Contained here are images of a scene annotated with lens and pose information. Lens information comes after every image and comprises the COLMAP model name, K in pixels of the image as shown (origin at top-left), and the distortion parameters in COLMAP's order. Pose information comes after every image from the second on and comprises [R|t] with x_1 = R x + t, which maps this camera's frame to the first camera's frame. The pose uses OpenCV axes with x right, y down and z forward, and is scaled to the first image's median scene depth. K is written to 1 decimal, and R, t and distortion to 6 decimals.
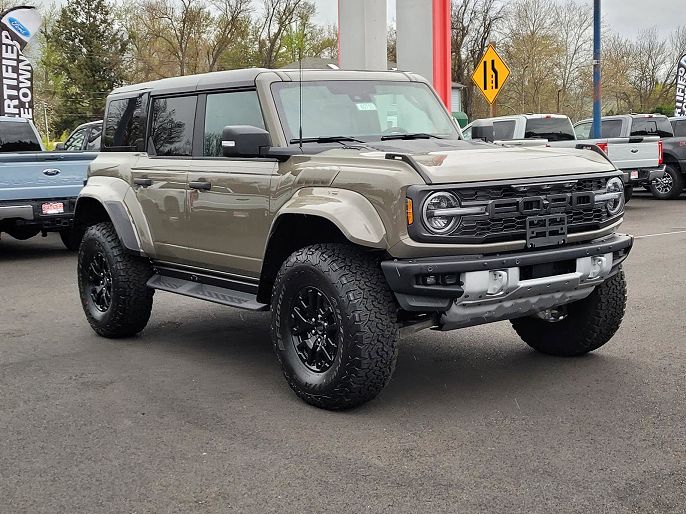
lens RADIAL K [[1047.2, 0, 380.7], [0, 1047.2, 293.0], [0, 0, 1]] dist [0.038891, 0.000000]
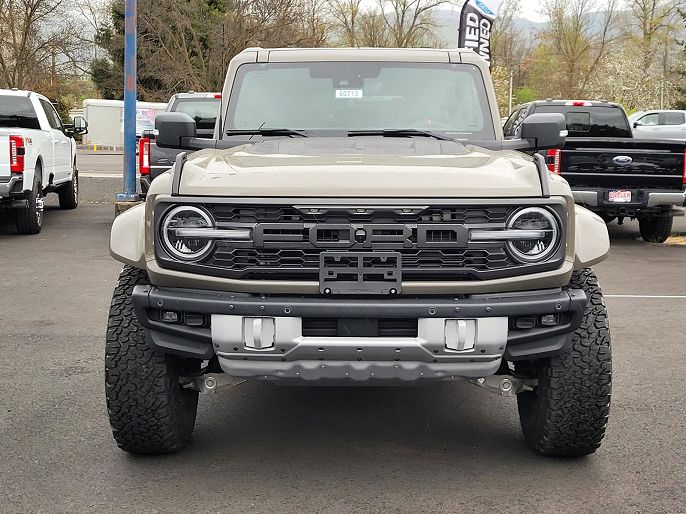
lens RADIAL K [[1047.2, 0, 341.2], [0, 1047.2, 253.6], [0, 0, 1]] dist [0.038891, 0.000000]
pose [[0.787900, 0.113521, -0.605249, 0.576685], [-0.122638, 0.992099, 0.026432, -0.089639], [0.603468, 0.053401, 0.795597, 0.422226]]
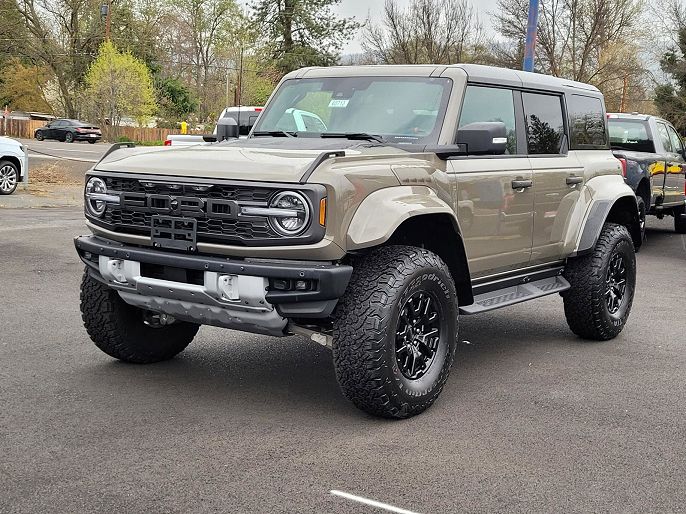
lens RADIAL K [[1047.2, 0, 345.7], [0, 1047.2, 257.5], [0, 0, 1]] dist [0.038891, 0.000000]
pose [[0.286122, 0.152940, -0.945909, 1.104266], [-0.183330, 0.977680, 0.102623, -0.163517], [0.940492, 0.144051, 0.307774, 0.854592]]
